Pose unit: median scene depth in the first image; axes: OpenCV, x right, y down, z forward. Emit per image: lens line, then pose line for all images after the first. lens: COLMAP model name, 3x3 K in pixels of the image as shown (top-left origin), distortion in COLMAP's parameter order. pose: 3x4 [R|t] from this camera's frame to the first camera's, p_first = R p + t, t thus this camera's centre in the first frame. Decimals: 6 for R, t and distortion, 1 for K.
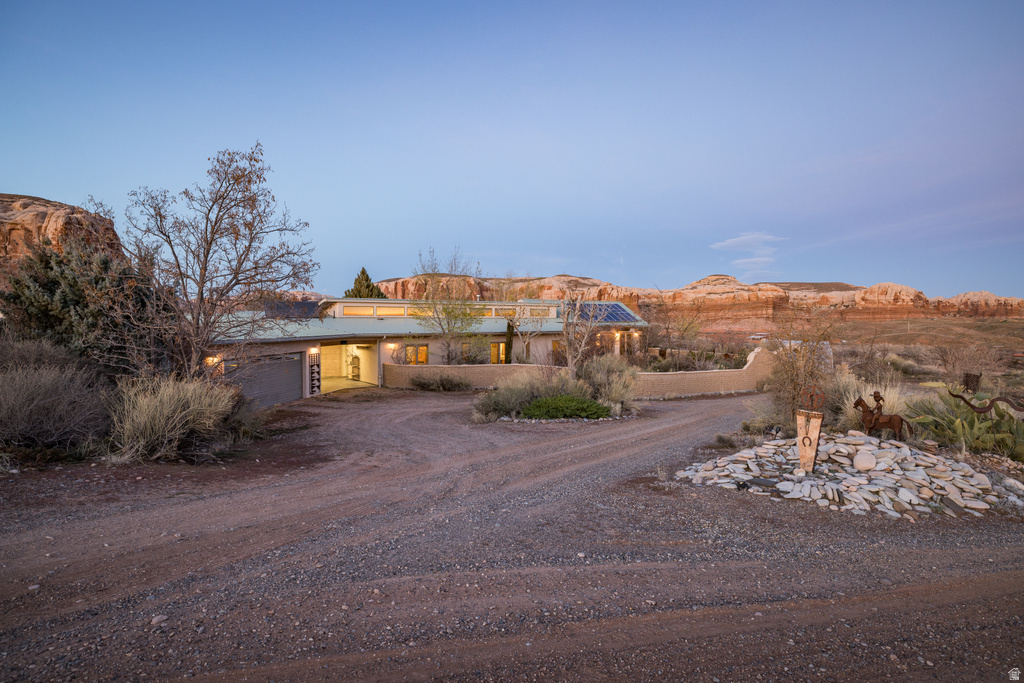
lens RADIAL K [[574.1, 0, 512.0], [0, 574.1, 341.5], [0, 0, 1]] dist [-0.003051, 0.001438]
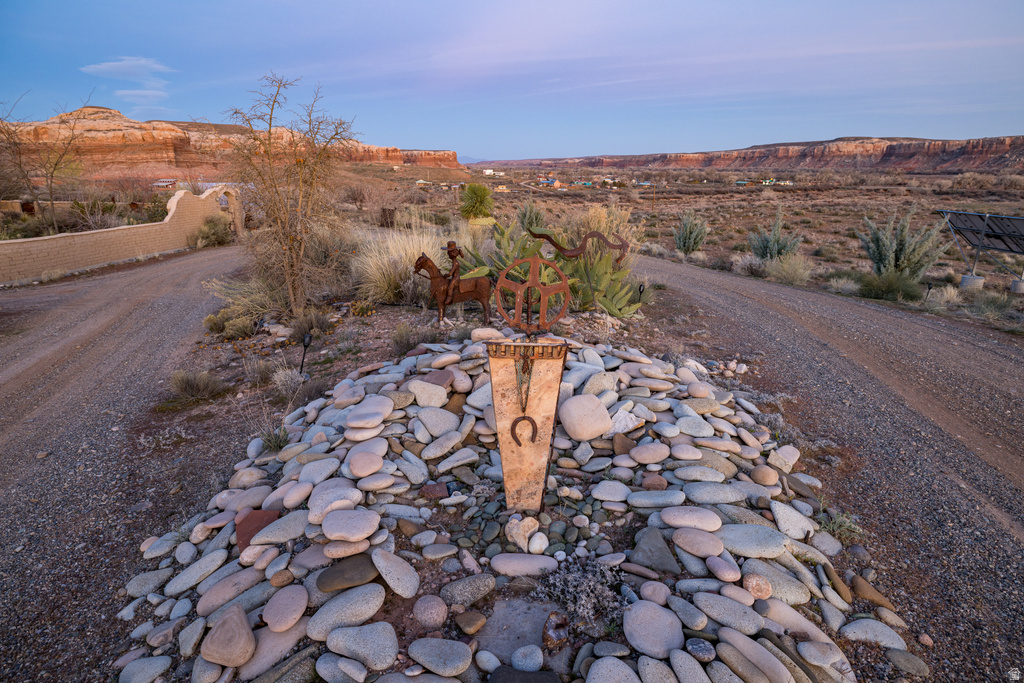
lens RADIAL K [[574.1, 0, 512.0], [0, 574.1, 341.5], [0, 0, 1]] dist [-0.003051, 0.001438]
pose [[0.592194, -0.241576, 0.768731, 0.051609], [0.034566, 0.960740, 0.275288, 0.006853], [-0.805053, -0.136453, 0.577295, 0.156368]]
